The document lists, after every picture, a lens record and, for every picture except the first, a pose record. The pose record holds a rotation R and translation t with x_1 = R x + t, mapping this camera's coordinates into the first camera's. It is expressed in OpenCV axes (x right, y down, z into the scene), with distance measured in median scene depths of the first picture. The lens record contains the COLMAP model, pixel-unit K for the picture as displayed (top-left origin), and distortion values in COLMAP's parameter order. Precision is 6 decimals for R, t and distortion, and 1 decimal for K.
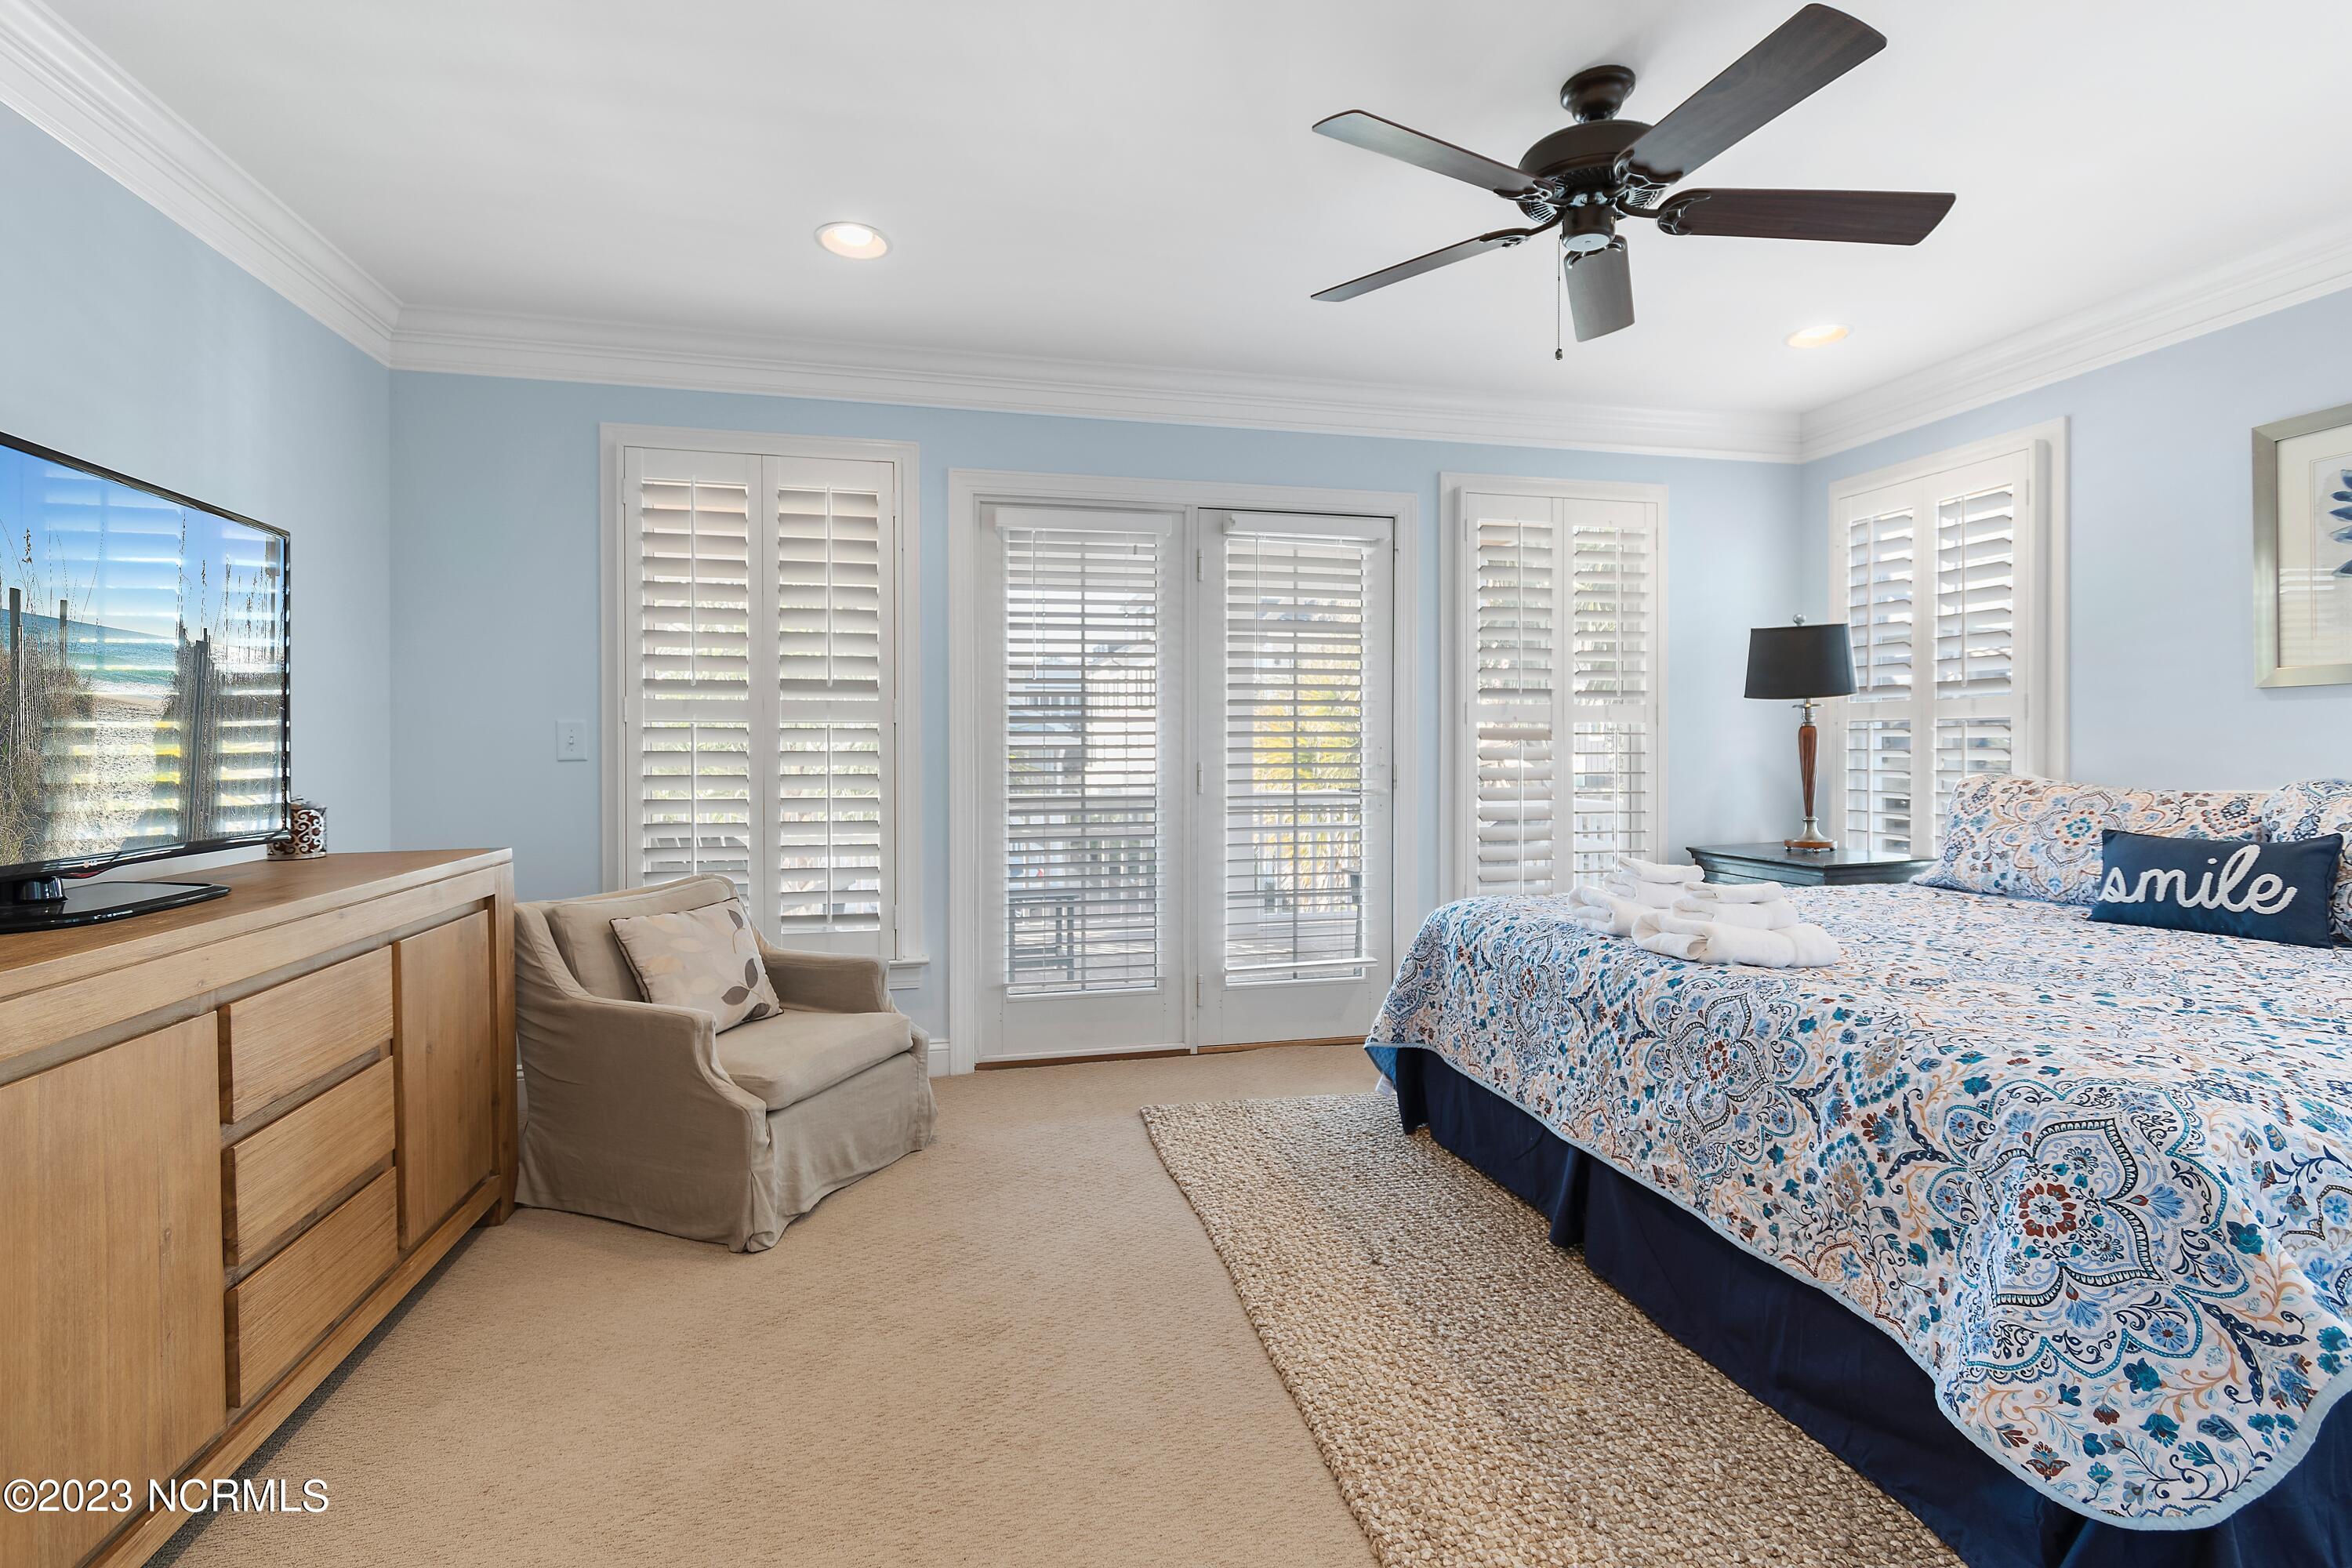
lens RADIAL K [[1054.8, 0, 1163.4], [0, 1054.8, 758.8], [0, 0, 1]] dist [0.005903, -0.002524]
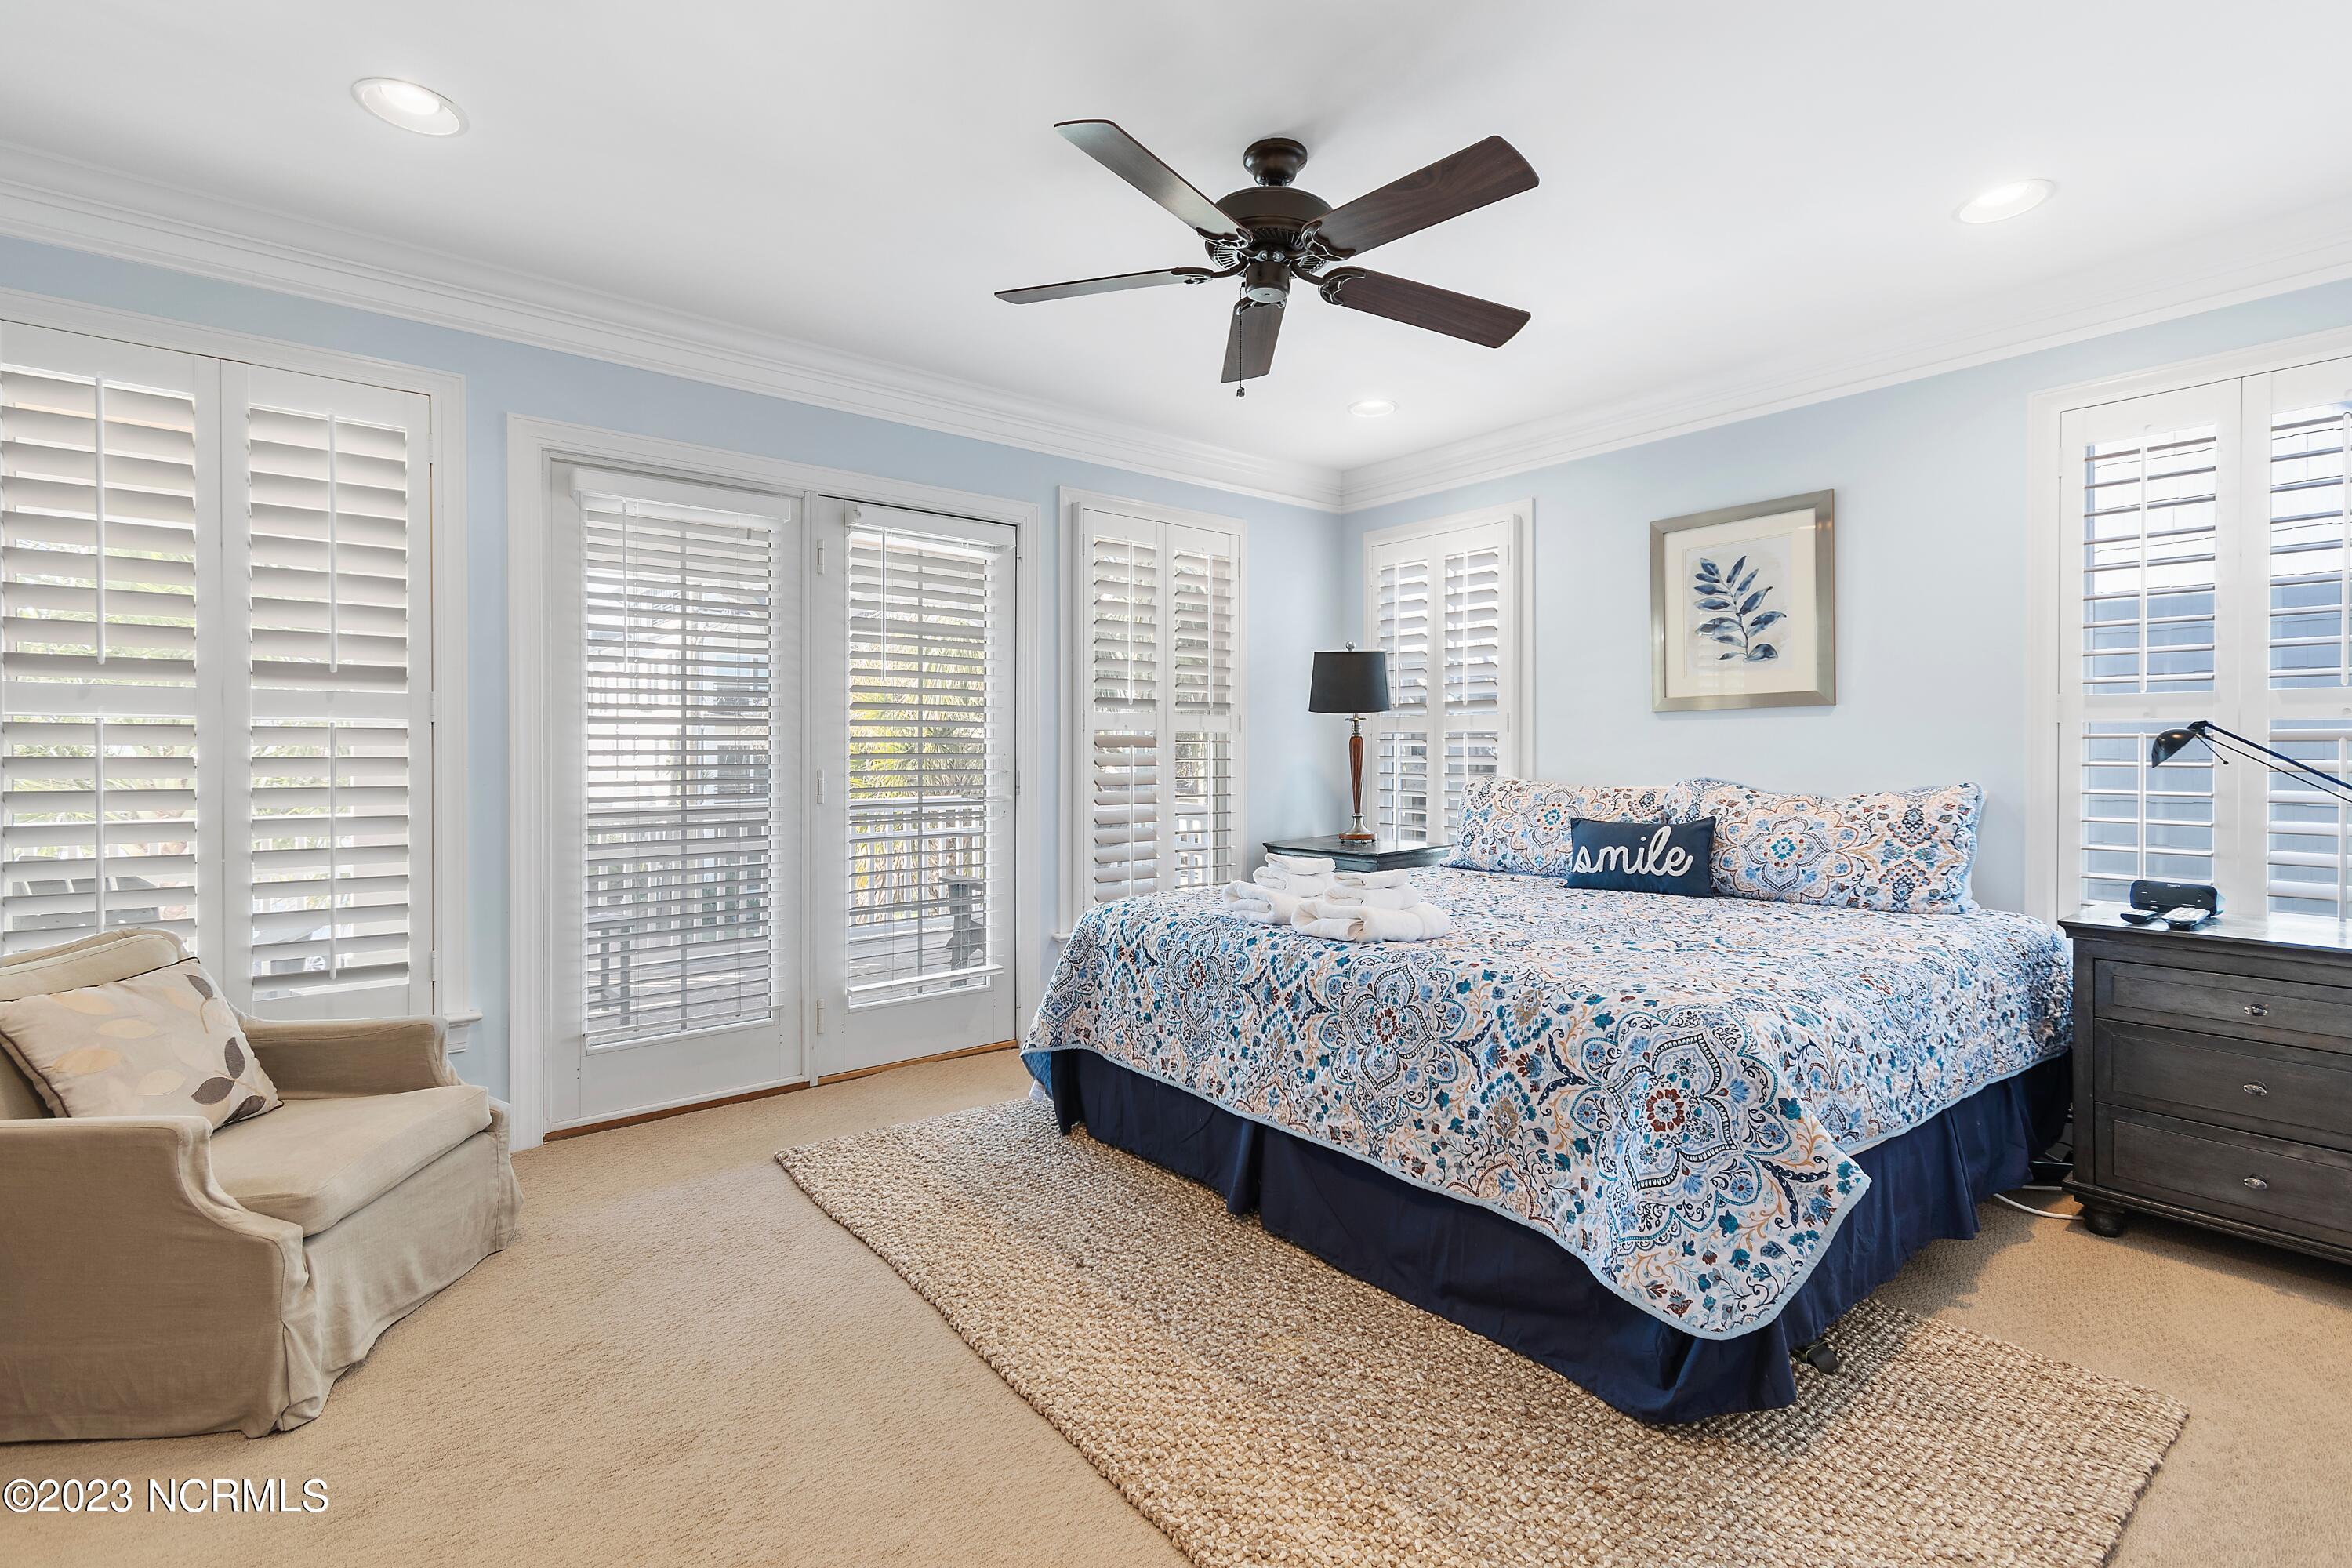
lens RADIAL K [[1054.8, 0, 1173.1], [0, 1054.8, 762.0], [0, 0, 1]] dist [0.005903, -0.002524]
pose [[0.897446, -0.001514, 0.441121, -0.136906], [0.002678, 0.999994, -0.002016, -0.000713], [-0.441115, 0.002991, 0.897445, 0.047570]]
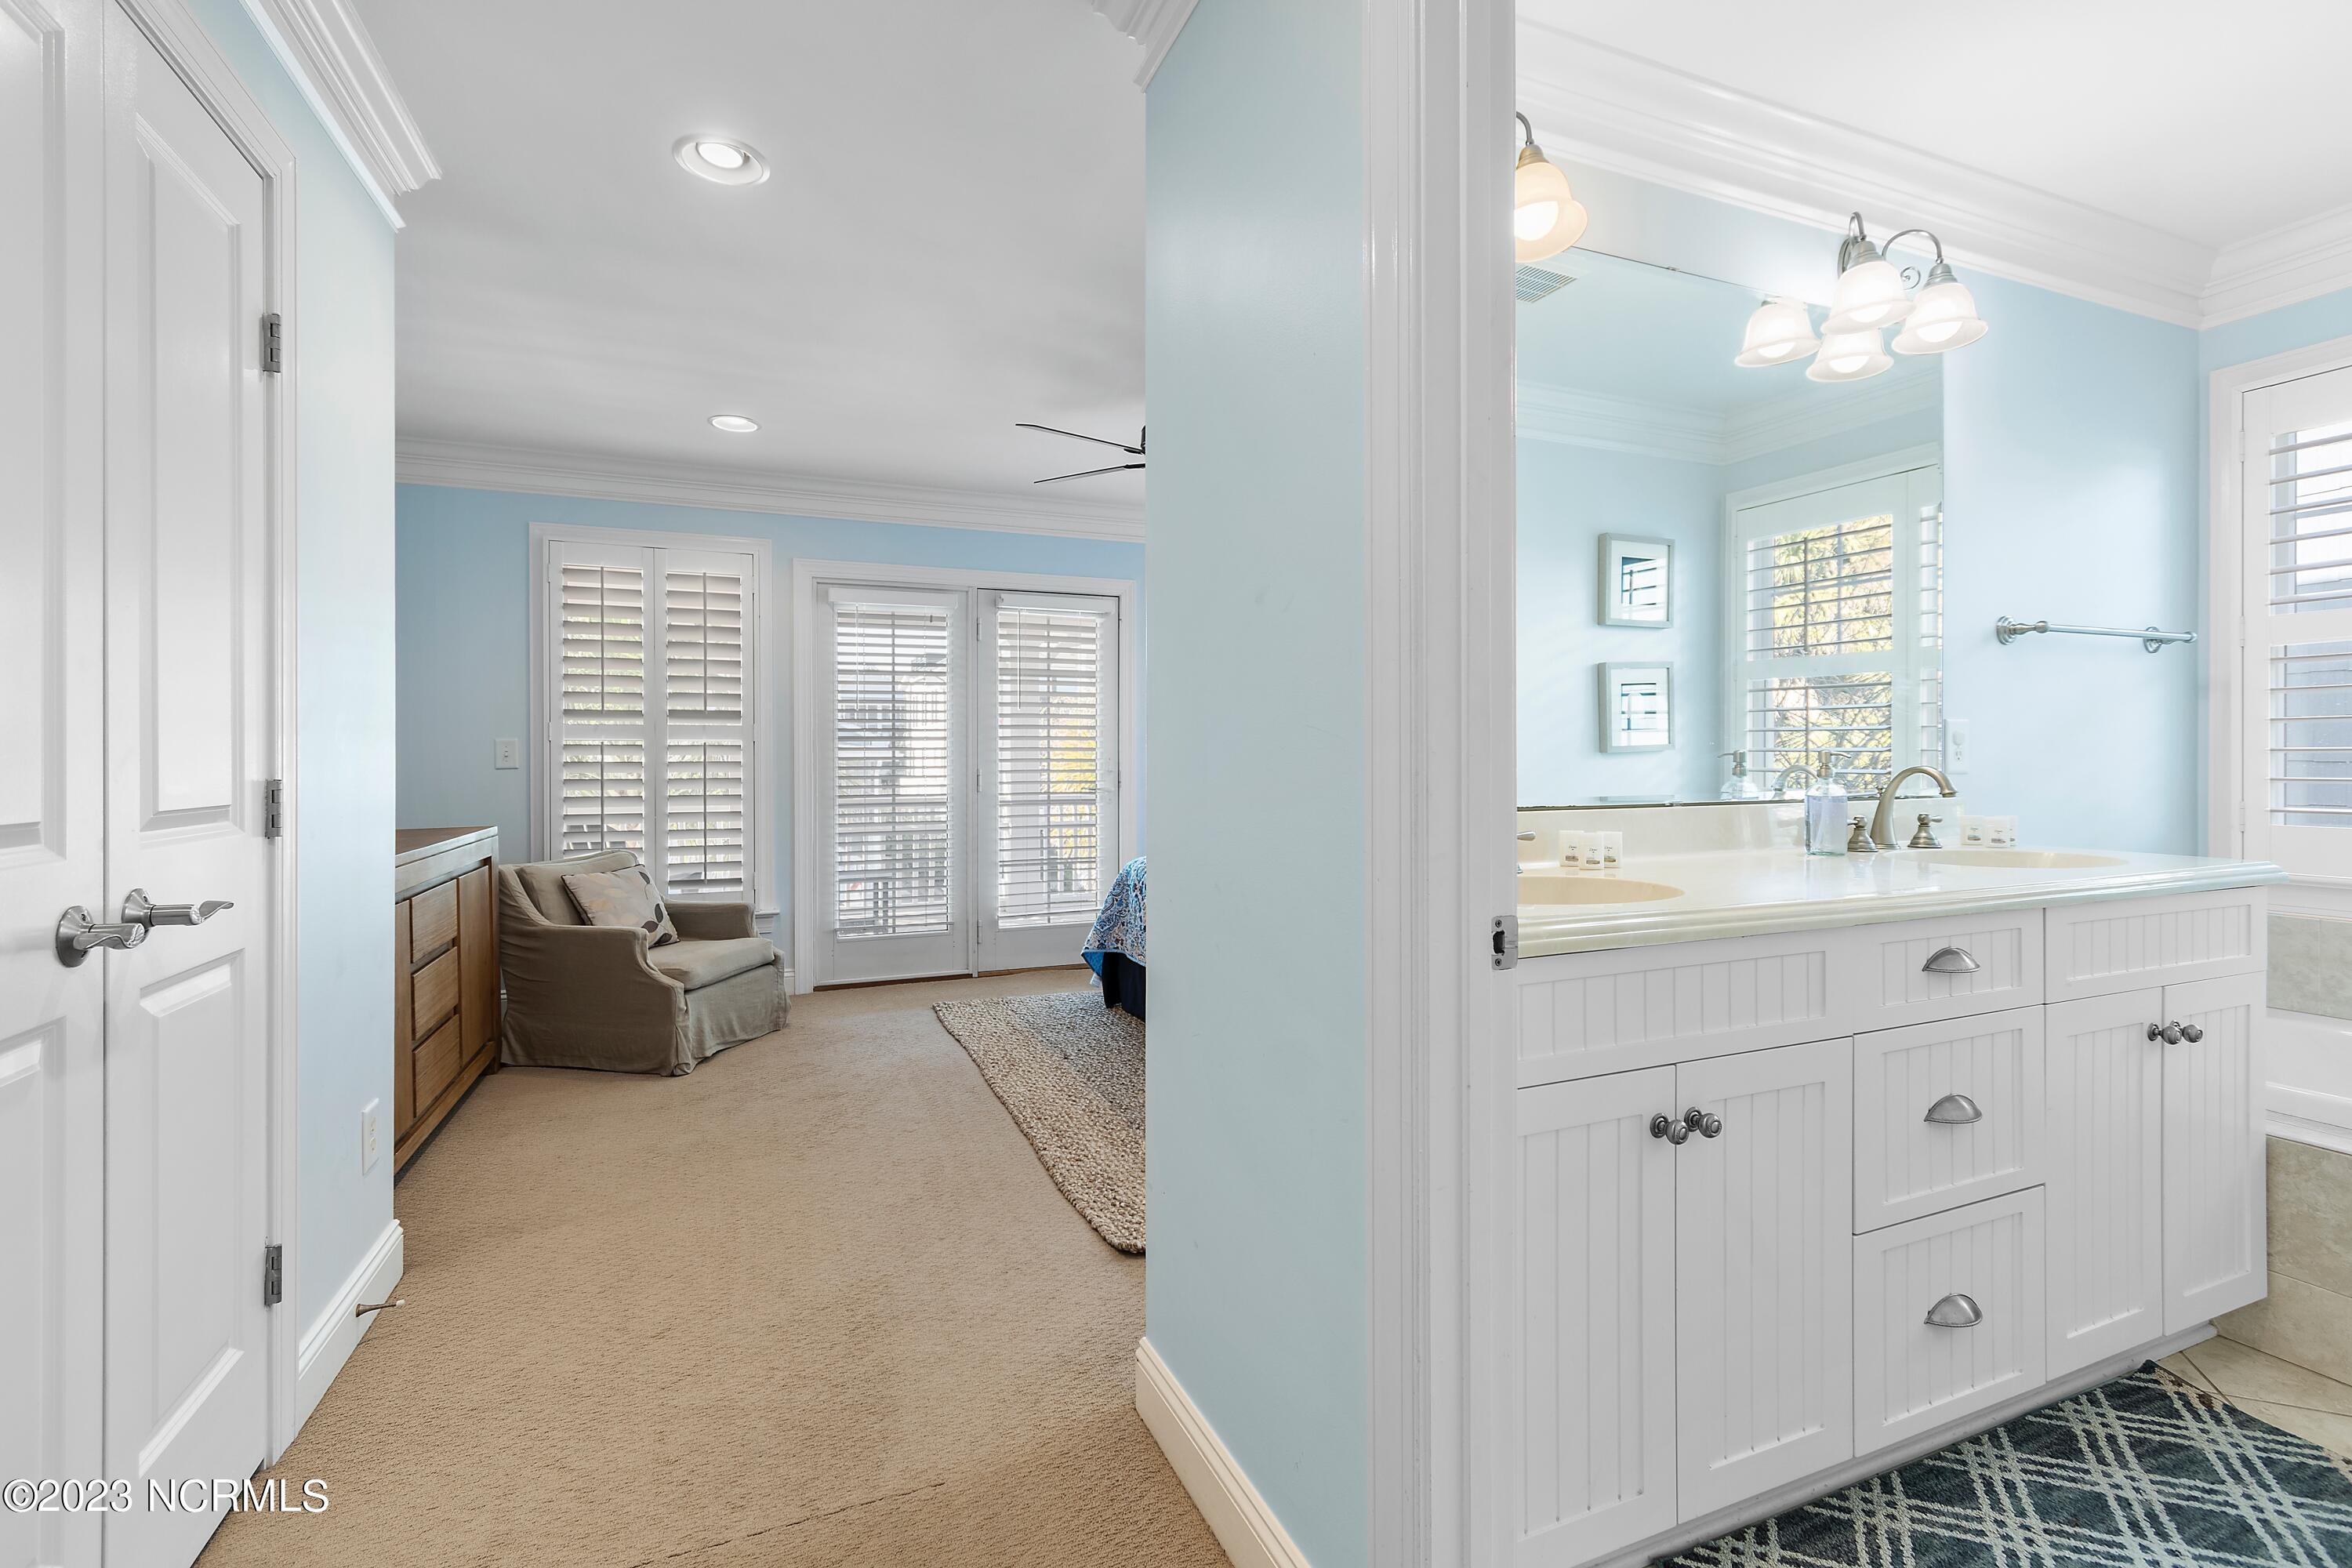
lens RADIAL K [[1054.8, 0, 1164.5], [0, 1054.8, 764.9], [0, 0, 1]] dist [0.005903, -0.002524]
pose [[0.985831, -0.001563, 0.167737, 0.060313], [0.002388, 0.999986, -0.004713, 0.006712], [-0.167727, 0.005047, 0.985820, -0.608095]]
